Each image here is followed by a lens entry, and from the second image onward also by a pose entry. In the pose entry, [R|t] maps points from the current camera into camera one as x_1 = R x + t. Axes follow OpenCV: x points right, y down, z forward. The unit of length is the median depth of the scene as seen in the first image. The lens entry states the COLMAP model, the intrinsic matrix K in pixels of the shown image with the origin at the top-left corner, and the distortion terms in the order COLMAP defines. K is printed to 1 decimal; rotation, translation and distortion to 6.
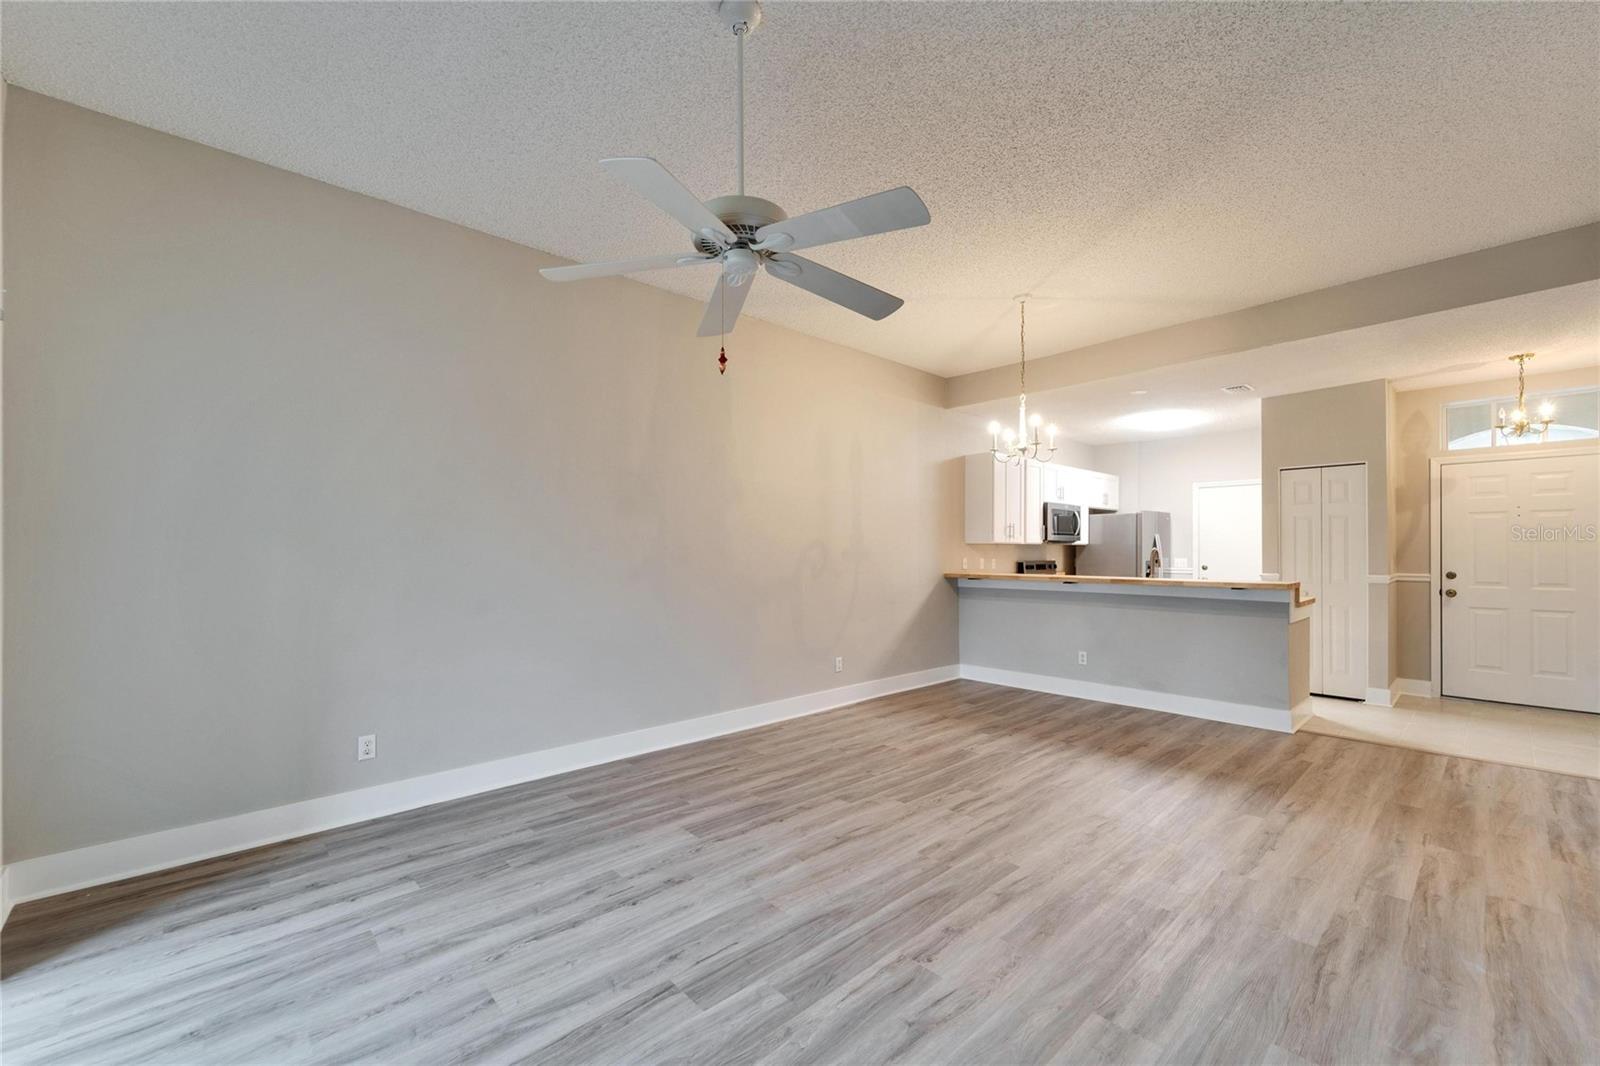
lens RADIAL K [[643.1, 0, 796.7], [0, 643.1, 552.5], [0, 0, 1]] dist [0.004390, -0.001915]
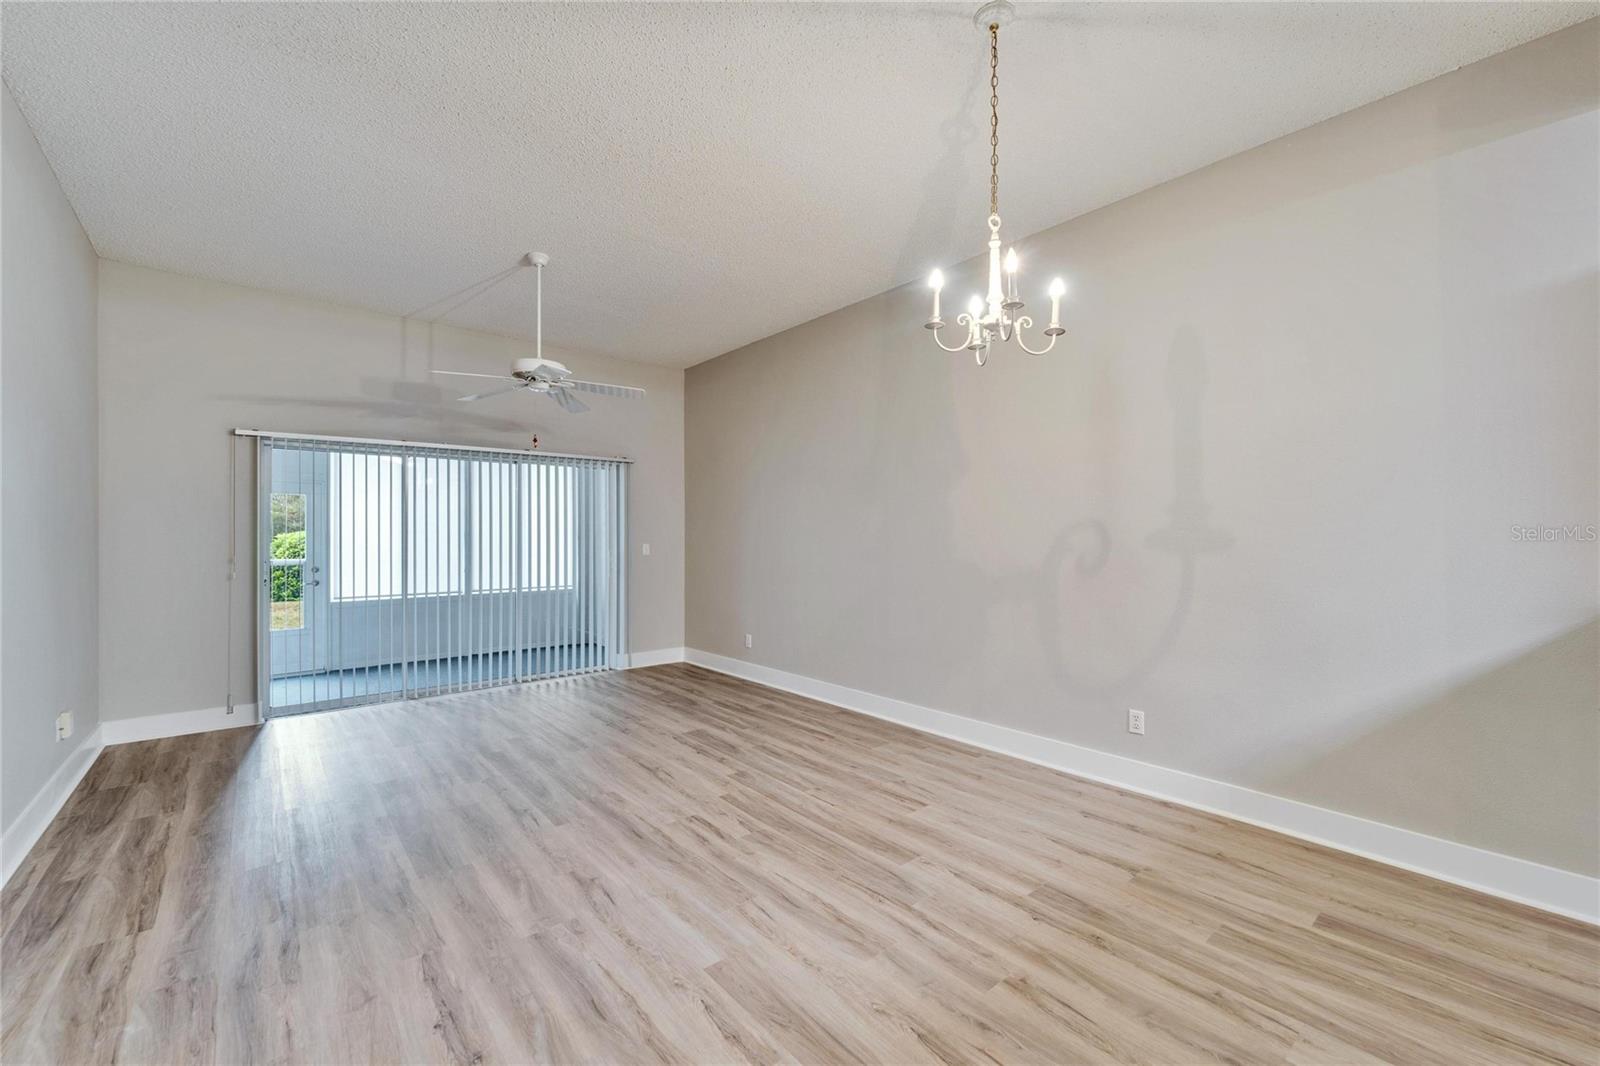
lens RADIAL K [[643.1, 0, 789.4], [0, 643.1, 531.9], [0, 0, 1]] dist [0.004390, -0.001915]
pose [[-0.049638, -0.005320, -0.998753, 0.686923], [-0.001088, 0.999986, -0.005272, -0.001277], [0.998767, 0.000825, -0.049643, 0.702088]]
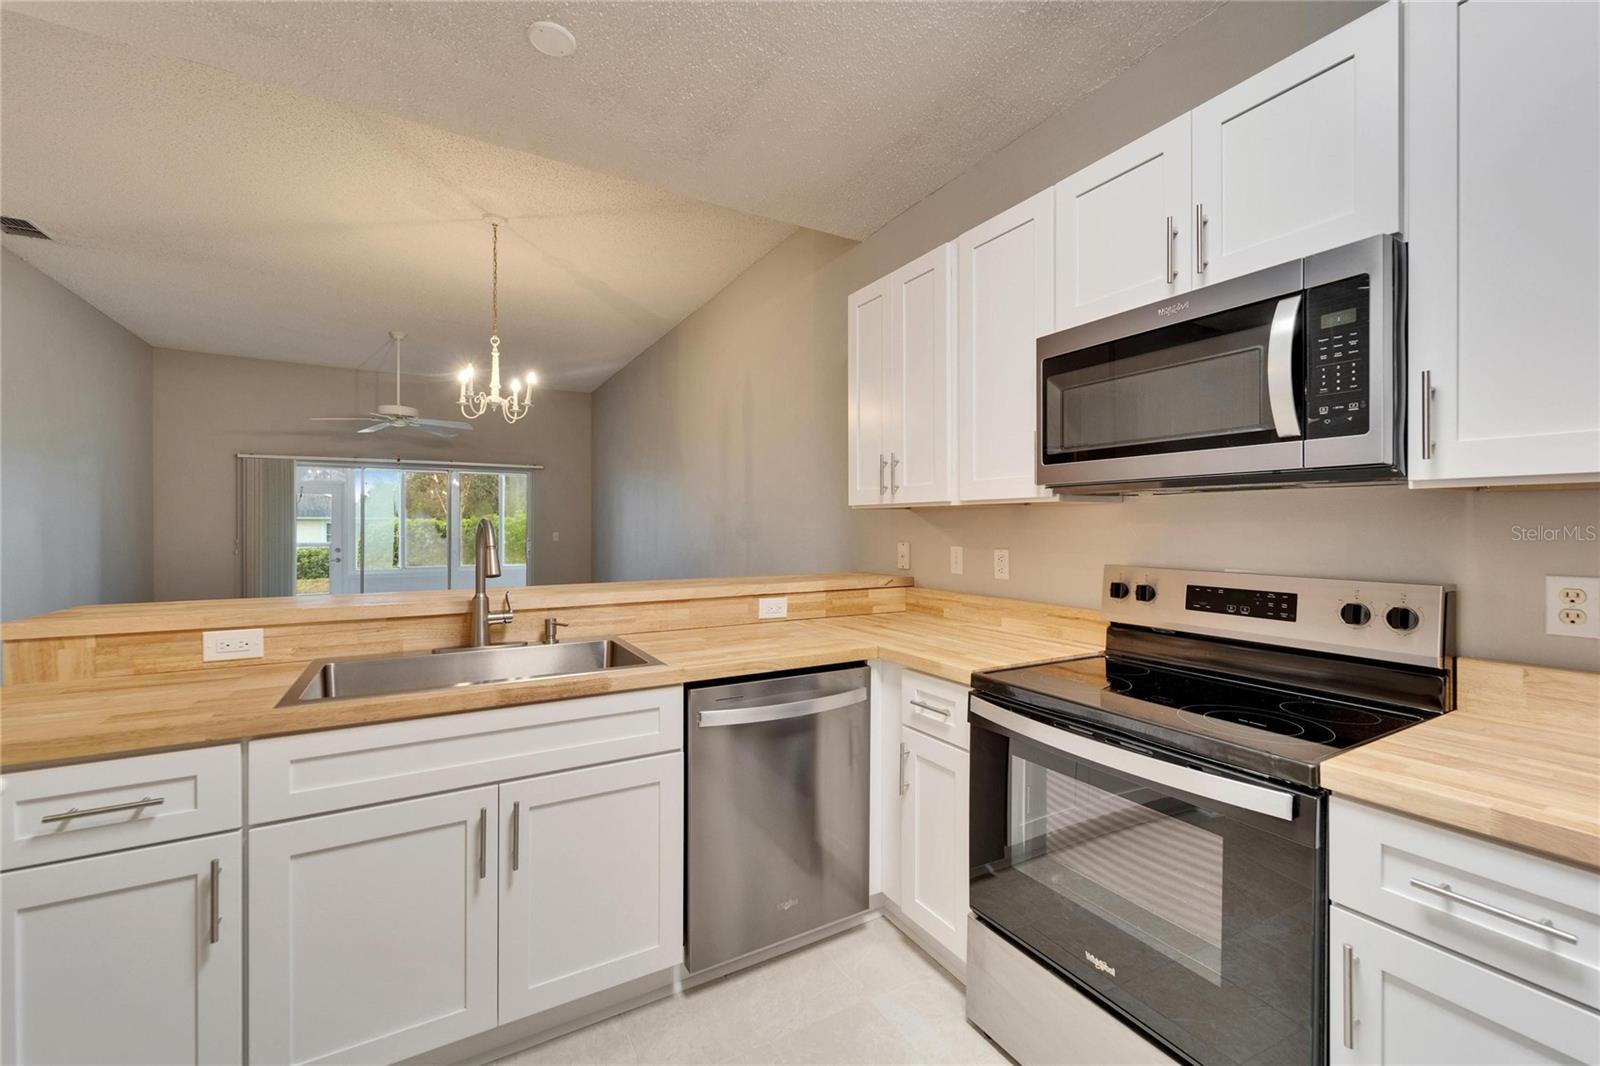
lens RADIAL K [[643.1, 0, 796.6], [0, 643.1, 526.5], [0, 0, 1]] dist [0.004390, -0.001915]
pose [[-0.217233, 0.003081, -0.976115, 0.872491], [-0.001625, 0.999992, 0.003518, -0.004292], [0.976118, 0.002350, -0.217226, 1.261965]]
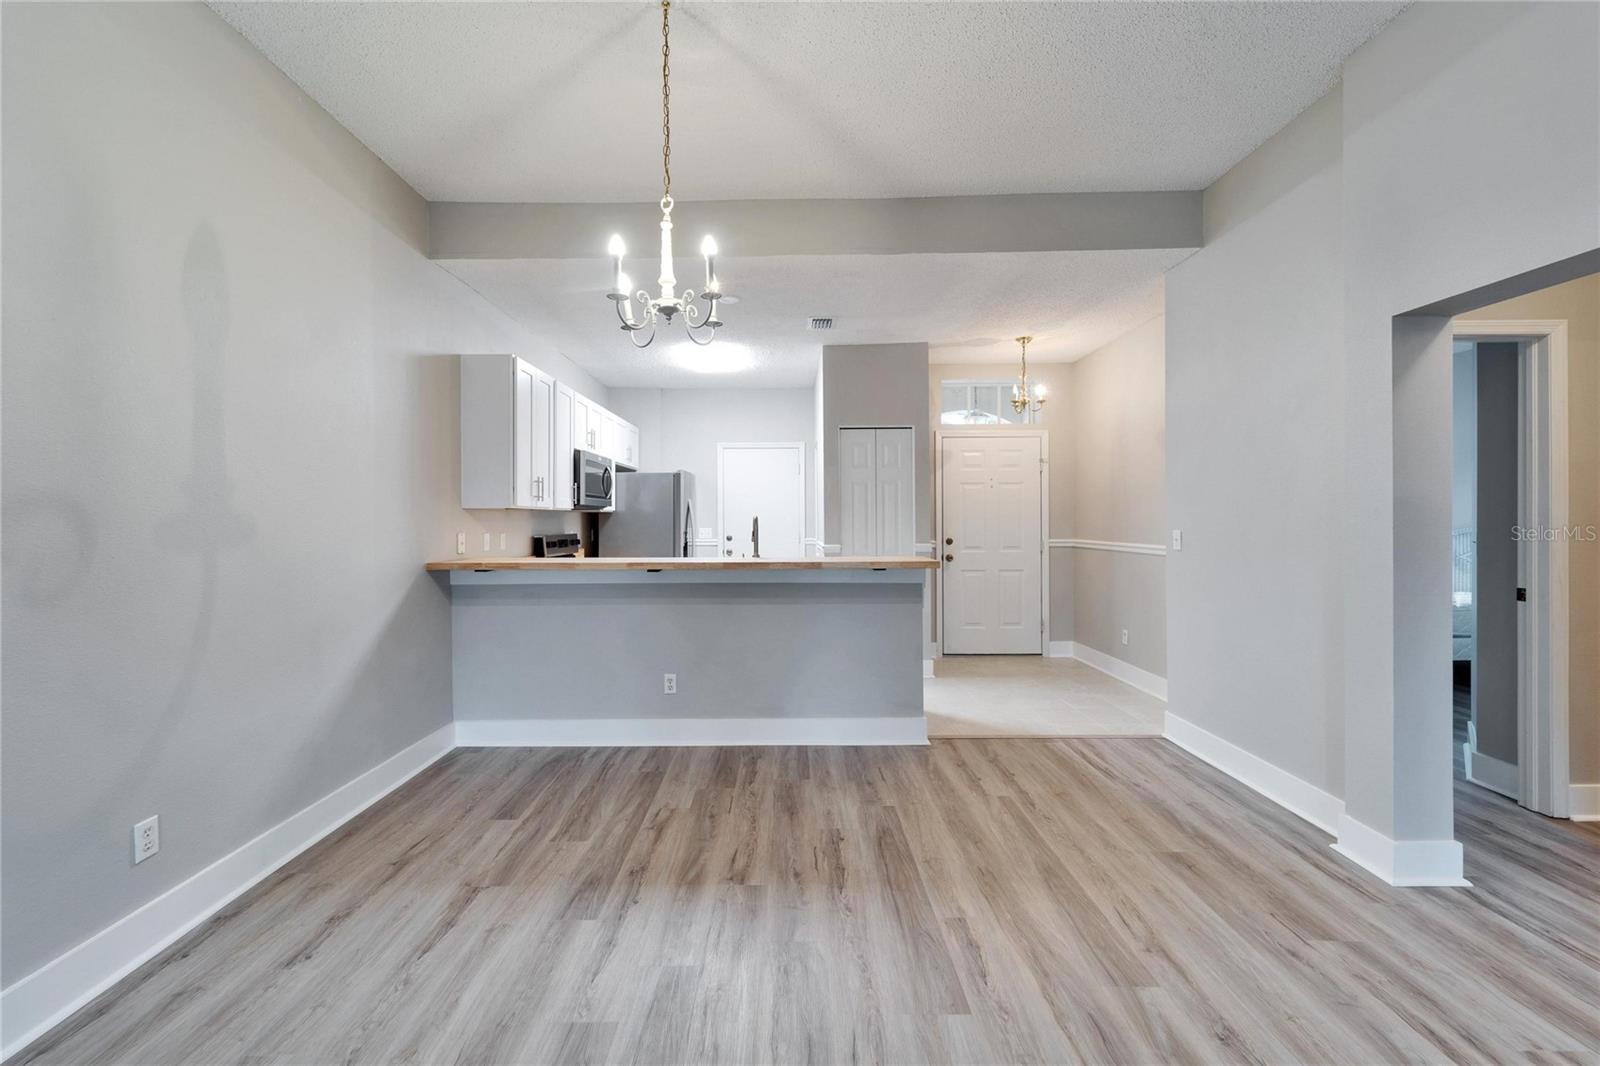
lens RADIAL K [[643.1, 0, 786.1], [0, 643.1, 519.8], [0, 0, 1]] dist [0.004390, -0.001915]
pose [[0.677826, -0.004076, 0.735211, 0.045056], [0.004943, 0.999987, 0.000987, -0.003058], [-0.735206, 0.002965, 0.677837, 0.491077]]
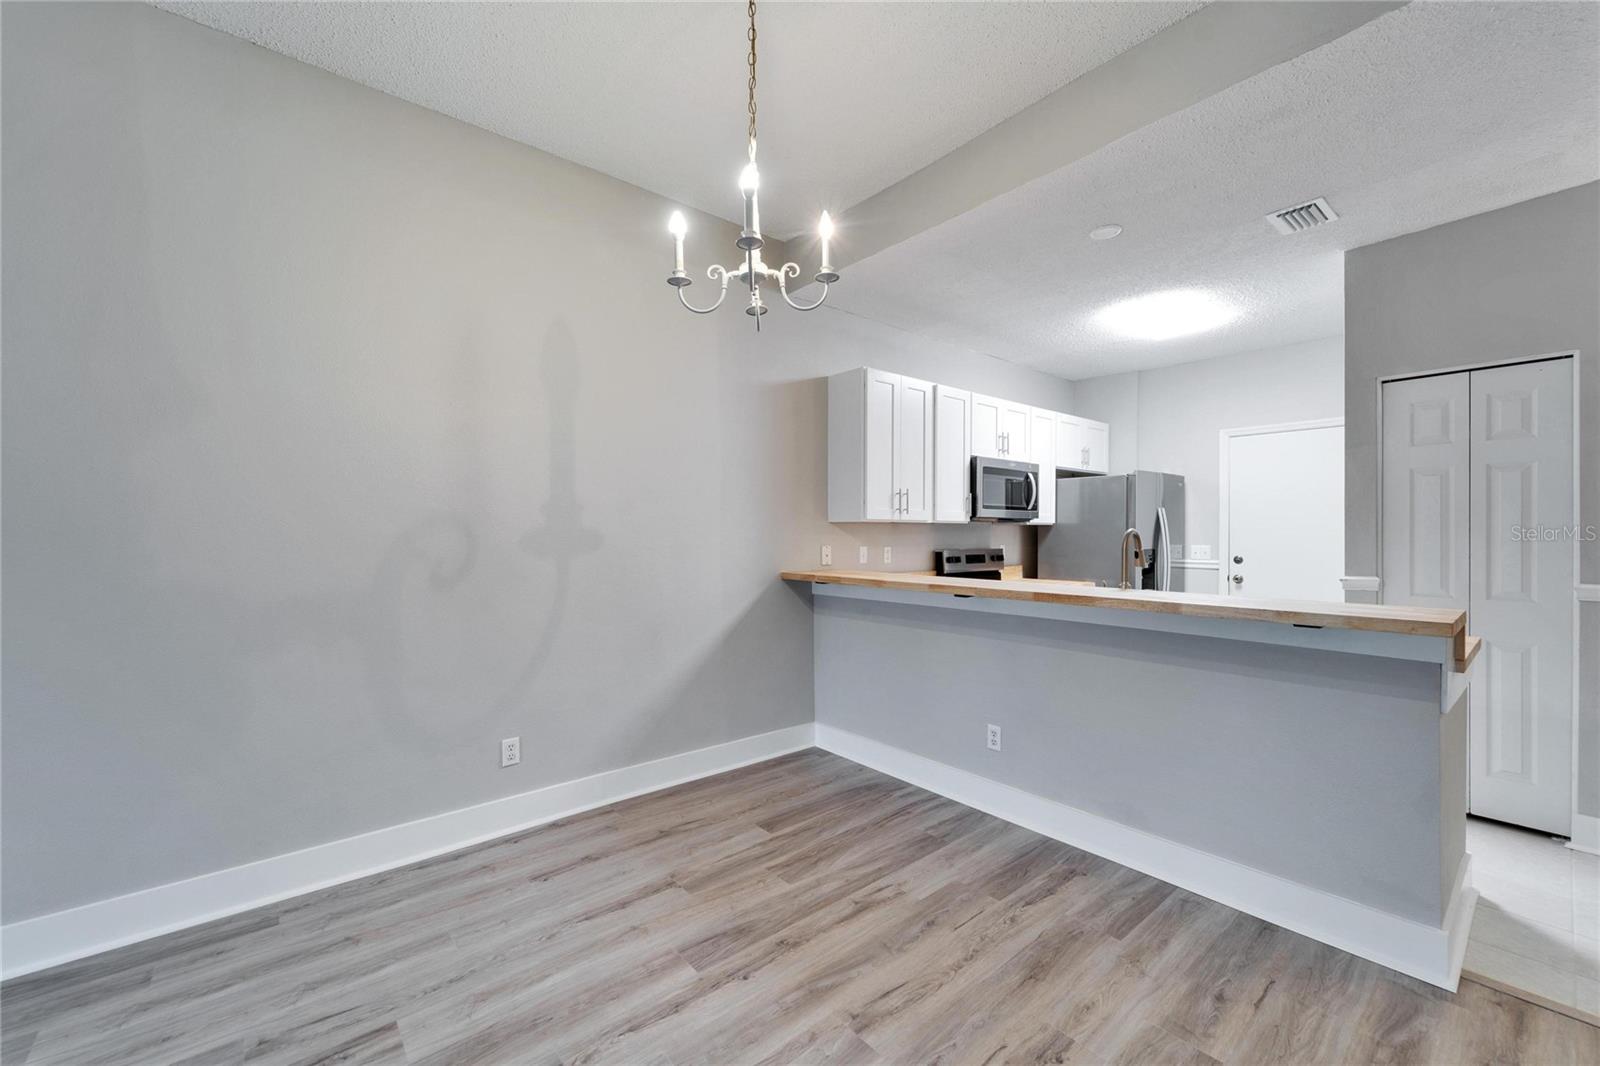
lens RADIAL K [[643.1, 0, 793.3], [0, 643.1, 532.0], [0, 0, 1]] dist [0.004390, -0.001915]
pose [[0.998842, 0.000465, -0.048110, 0.319893], [-0.000608, 0.999995, -0.002948, -0.002867], [0.048108, 0.002974, 0.998838, 0.487780]]
